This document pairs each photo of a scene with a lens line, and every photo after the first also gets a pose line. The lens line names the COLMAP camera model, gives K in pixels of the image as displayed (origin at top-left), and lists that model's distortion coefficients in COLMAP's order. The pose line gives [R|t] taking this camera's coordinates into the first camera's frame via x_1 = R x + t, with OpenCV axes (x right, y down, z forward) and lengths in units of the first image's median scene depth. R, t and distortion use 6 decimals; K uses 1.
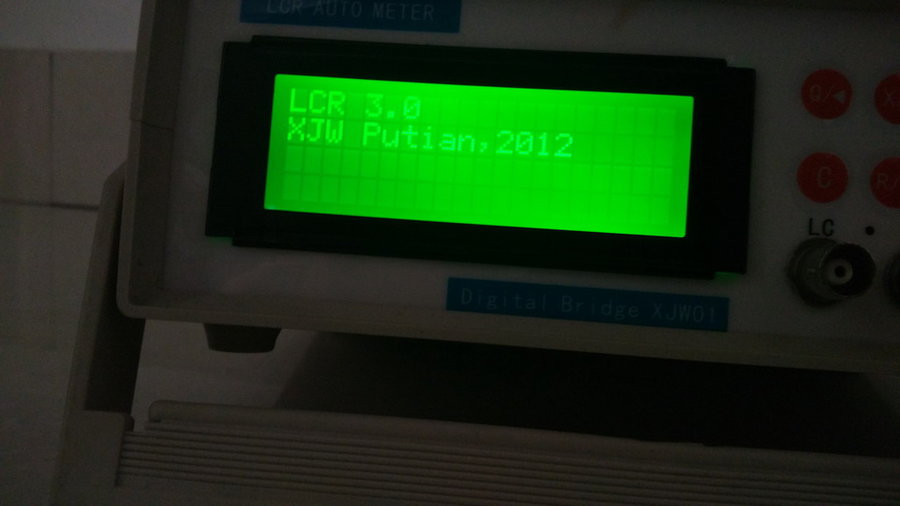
lens RADIAL K [[663.2, 0, 450.0], [0, 663.2, 253.0], [0, 0, 1]] dist [0.081668, -0.290083]
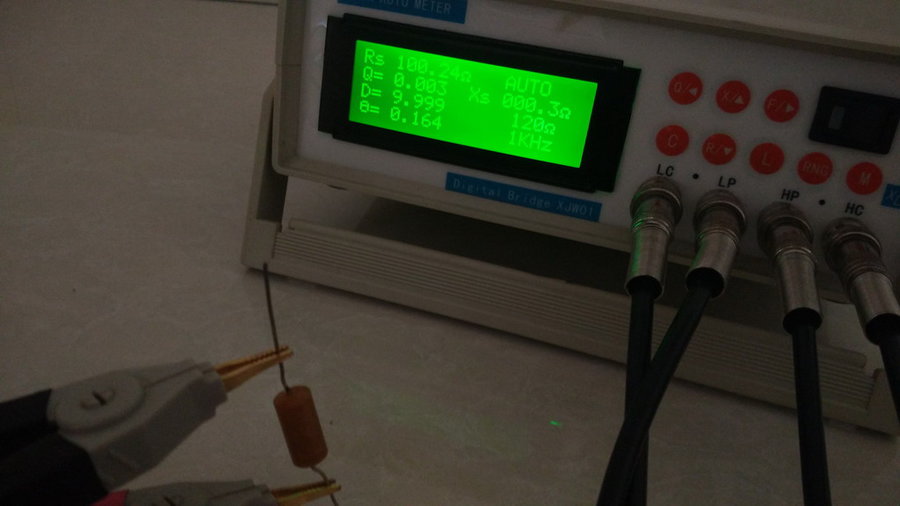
lens RADIAL K [[740.2, 0, 450.0], [0, 740.2, 253.0], [0, 0, 1]] dist [0.118168, -0.298617]
pose [[0.973729, 0.133570, -0.184421, 0.402208], [-0.060180, 0.932046, 0.357307, -0.474128], [0.219614, -0.336821, 0.915599, -0.887599]]
